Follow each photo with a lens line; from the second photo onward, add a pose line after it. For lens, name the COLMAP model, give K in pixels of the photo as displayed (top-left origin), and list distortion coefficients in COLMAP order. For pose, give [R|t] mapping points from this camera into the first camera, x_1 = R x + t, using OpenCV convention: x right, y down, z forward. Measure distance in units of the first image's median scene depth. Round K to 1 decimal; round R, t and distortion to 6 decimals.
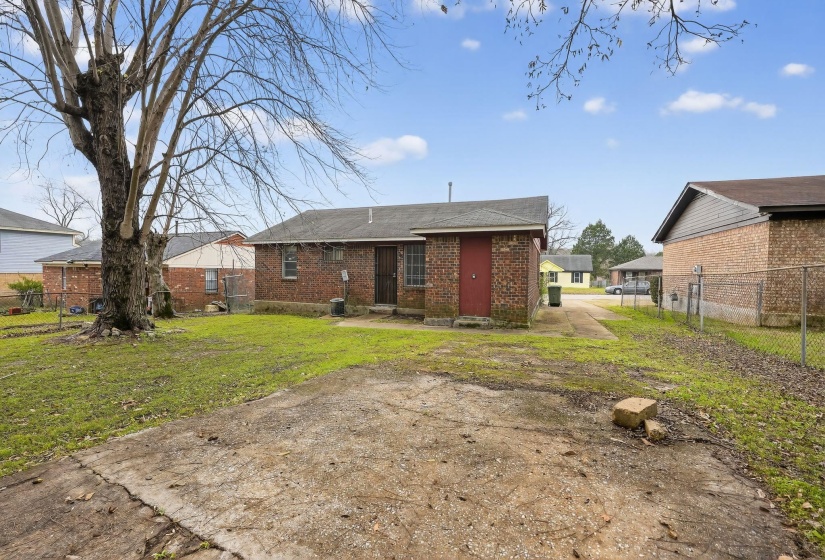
lens RADIAL K [[365.1, 0, 410.7], [0, 365.1, 278.9], [0, 0, 1]] dist [-0.020644, 0.001277]
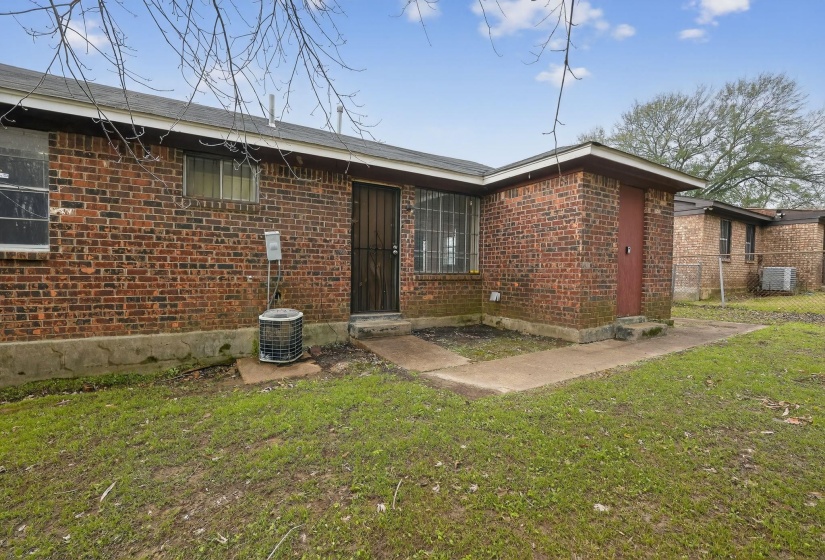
lens RADIAL K [[365.1, 0, 417.0], [0, 365.1, 278.6], [0, 0, 1]] dist [-0.020644, 0.001277]
pose [[0.618263, -0.021276, 0.785684, -0.406963], [0.010147, 0.999766, 0.019089, 0.019100], [-0.785906, -0.003829, 0.618334, 0.713581]]
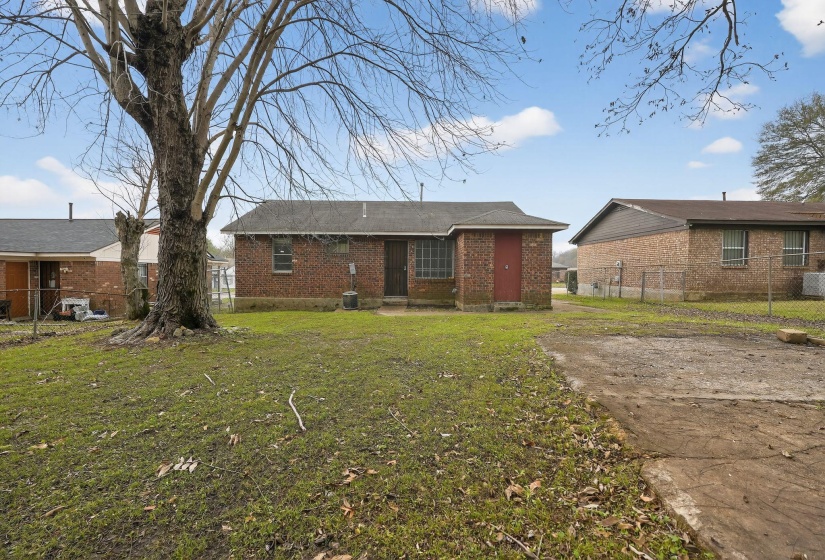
lens RADIAL K [[365.1, 0, 412.1], [0, 365.1, 279.8], [0, 0, 1]] dist [-0.020644, 0.001277]
pose [[0.933129, -0.011276, 0.359364, -0.416512], [0.010514, 0.999936, 0.004072, 0.019643], [-0.359387, -0.000022, 0.933189, 0.015329]]
